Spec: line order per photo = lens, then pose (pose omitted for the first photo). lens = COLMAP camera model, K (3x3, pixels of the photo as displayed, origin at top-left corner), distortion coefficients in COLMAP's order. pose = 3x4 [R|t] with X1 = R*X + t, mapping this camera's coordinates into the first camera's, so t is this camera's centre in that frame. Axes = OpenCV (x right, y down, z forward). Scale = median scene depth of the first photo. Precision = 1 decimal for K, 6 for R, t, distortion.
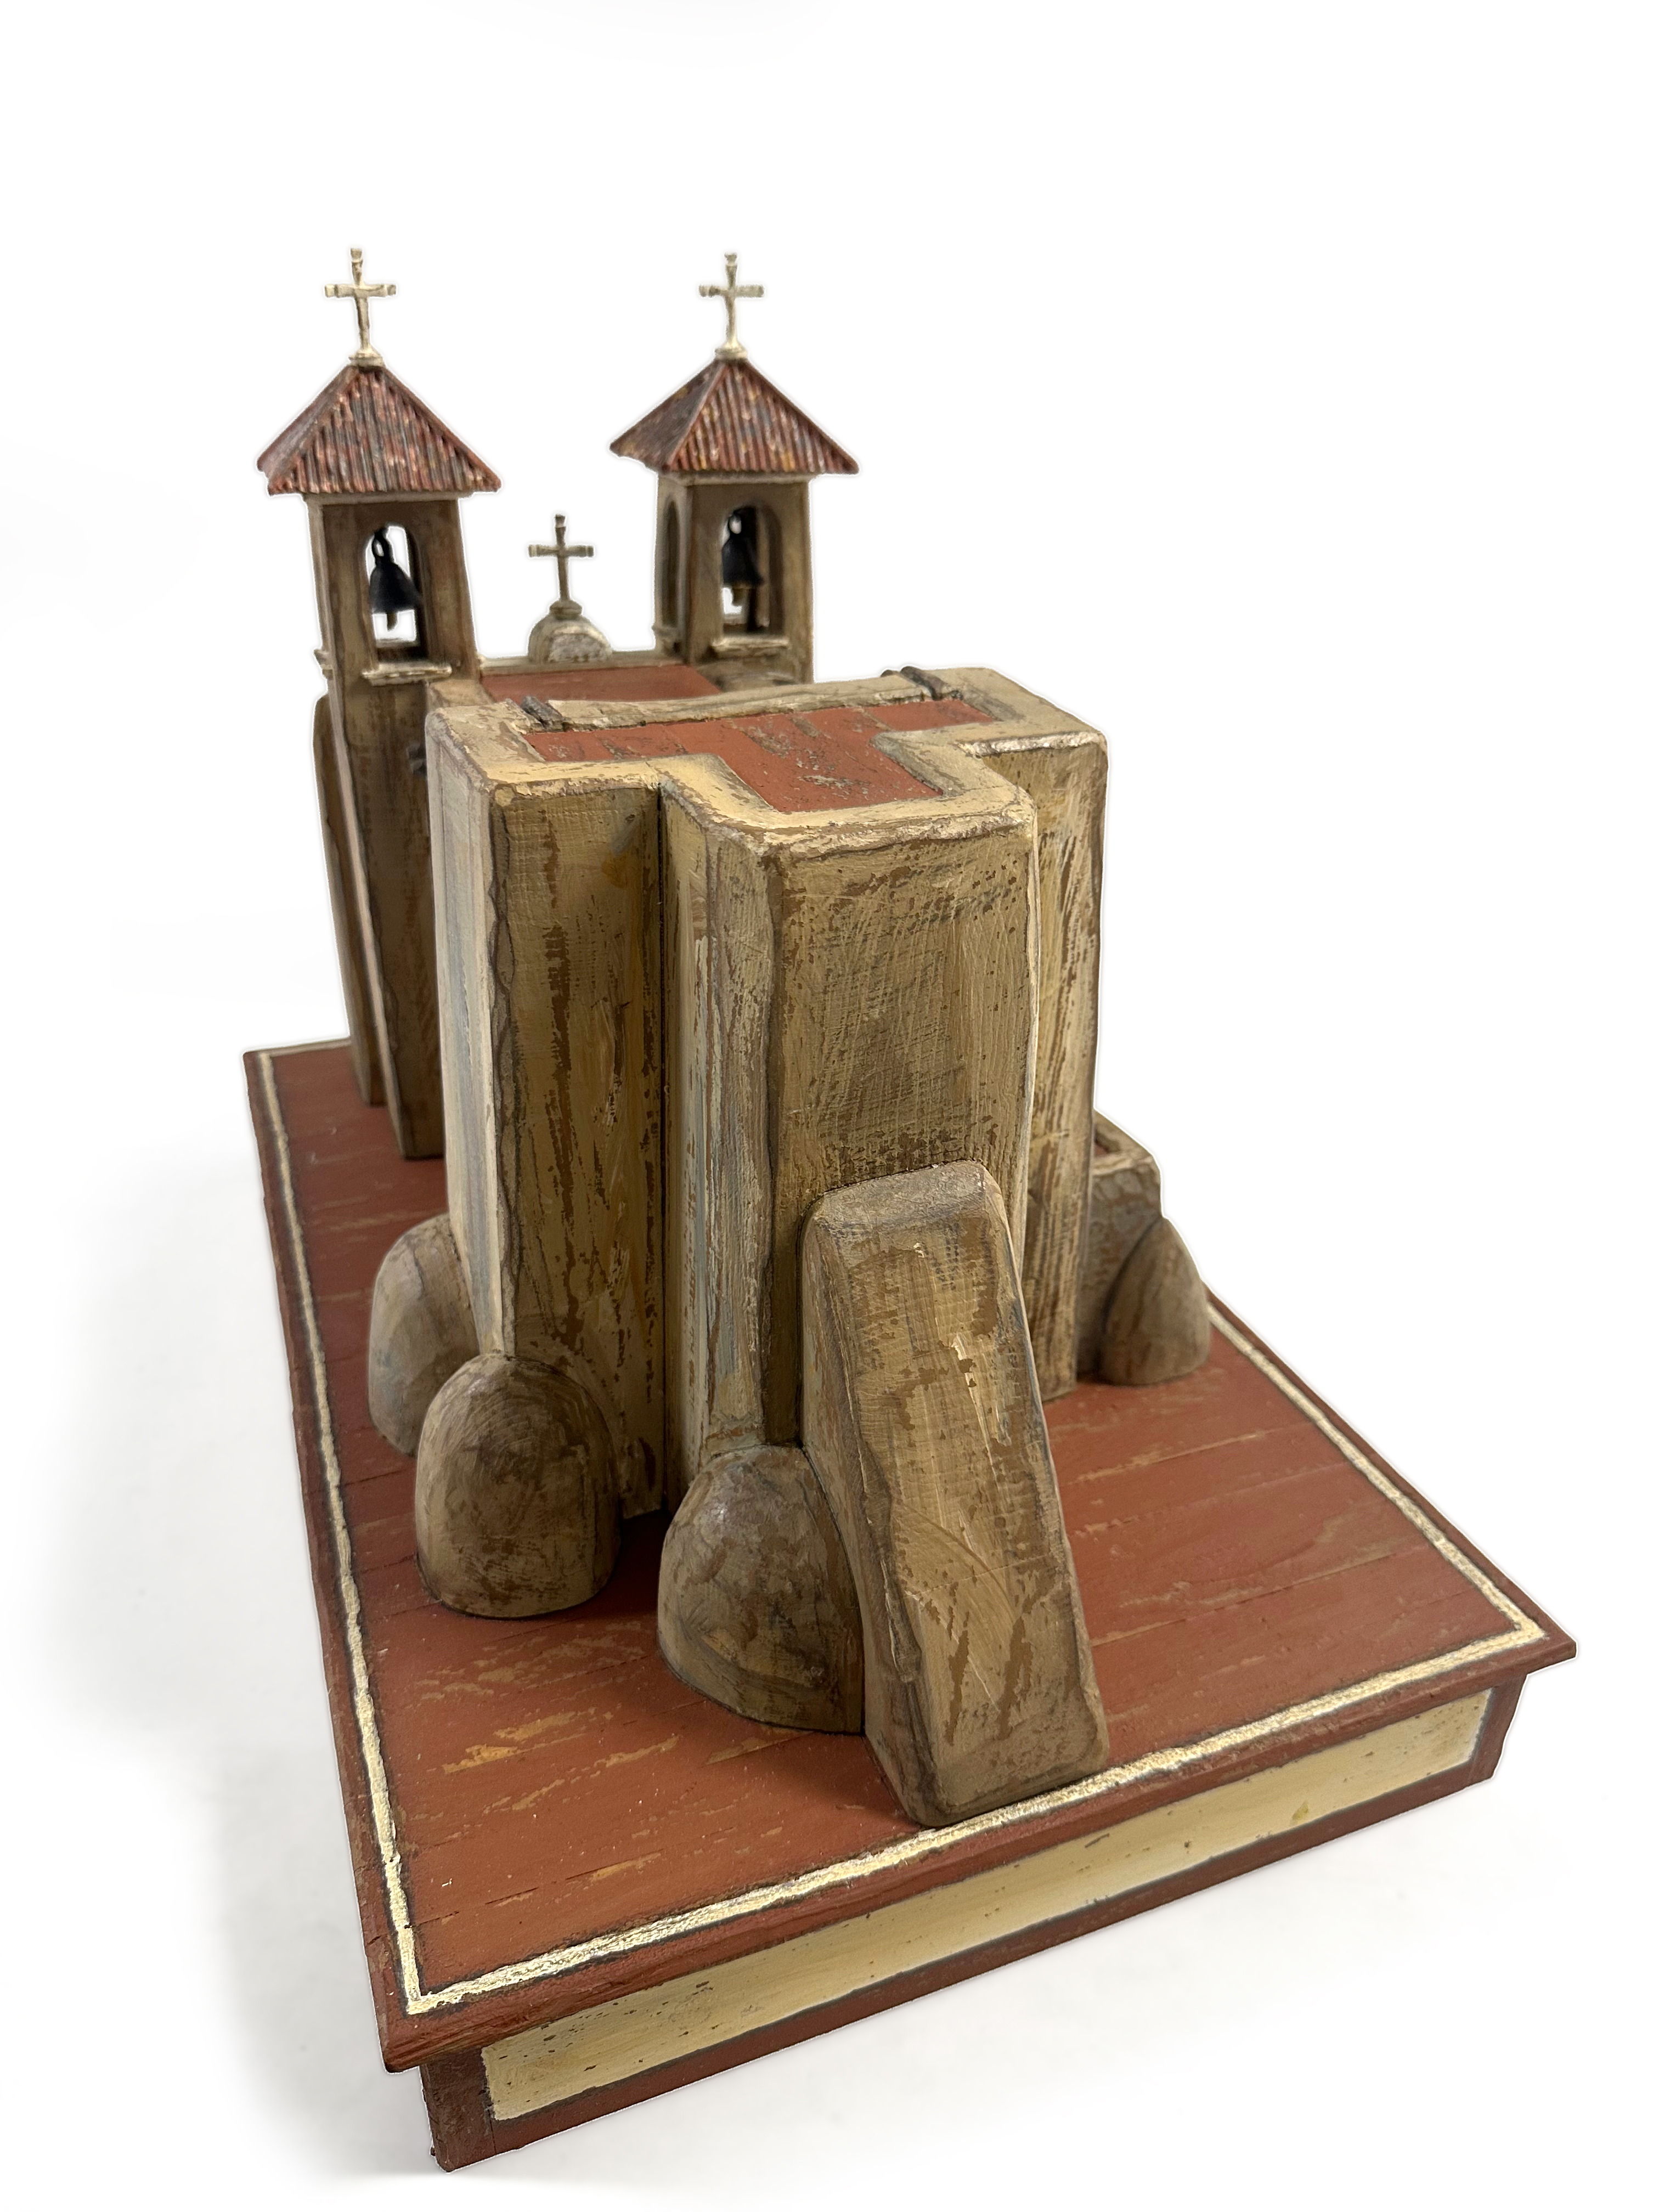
lens RADIAL K [[1578.1, 0, 631.4], [0, 1578.1, 1062.3], [0, 0, 1]] dist [0.001193, -0.129981]
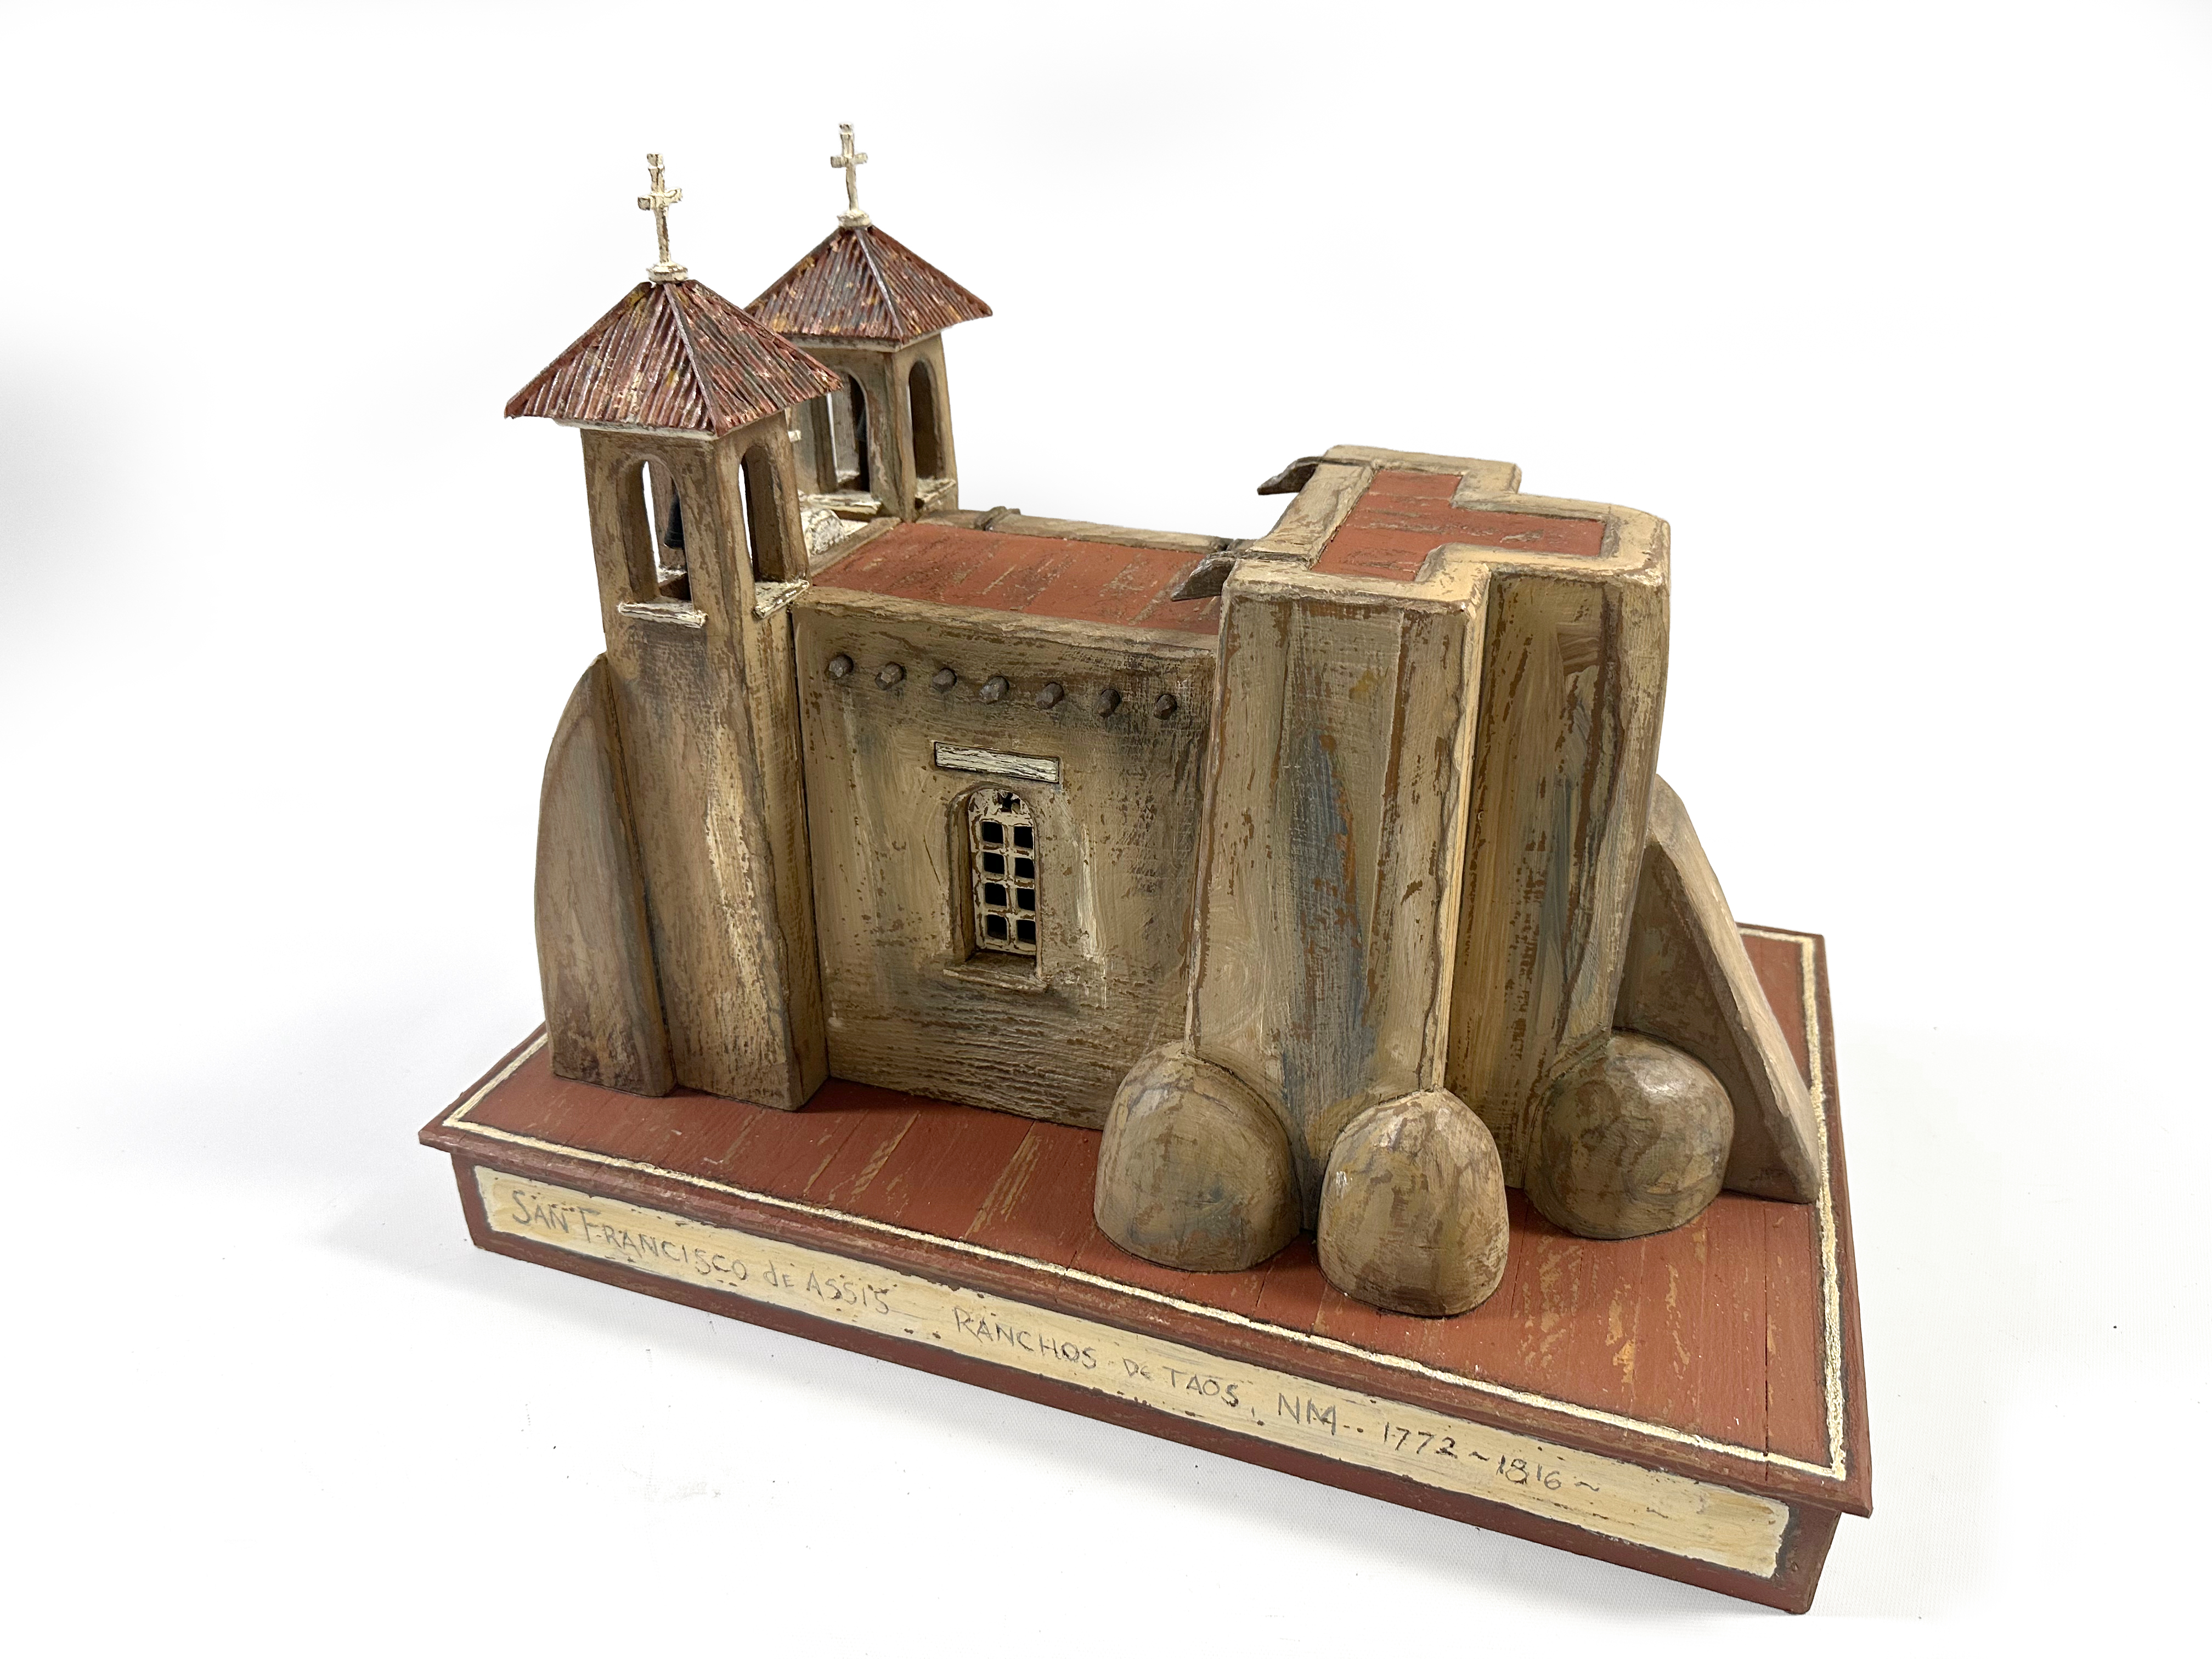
lens RADIAL K [[1585.0, 0, 1106.0], [0, 1585.0, 829.5], [0, 0, 1]] dist [0.173888, -0.443293]
pose [[0.639945, -0.370934, 0.672962, -0.774525], [0.378067, 0.914430, 0.144512, -0.200411], [-0.668981, 0.161945, 0.725423, 0.215994]]
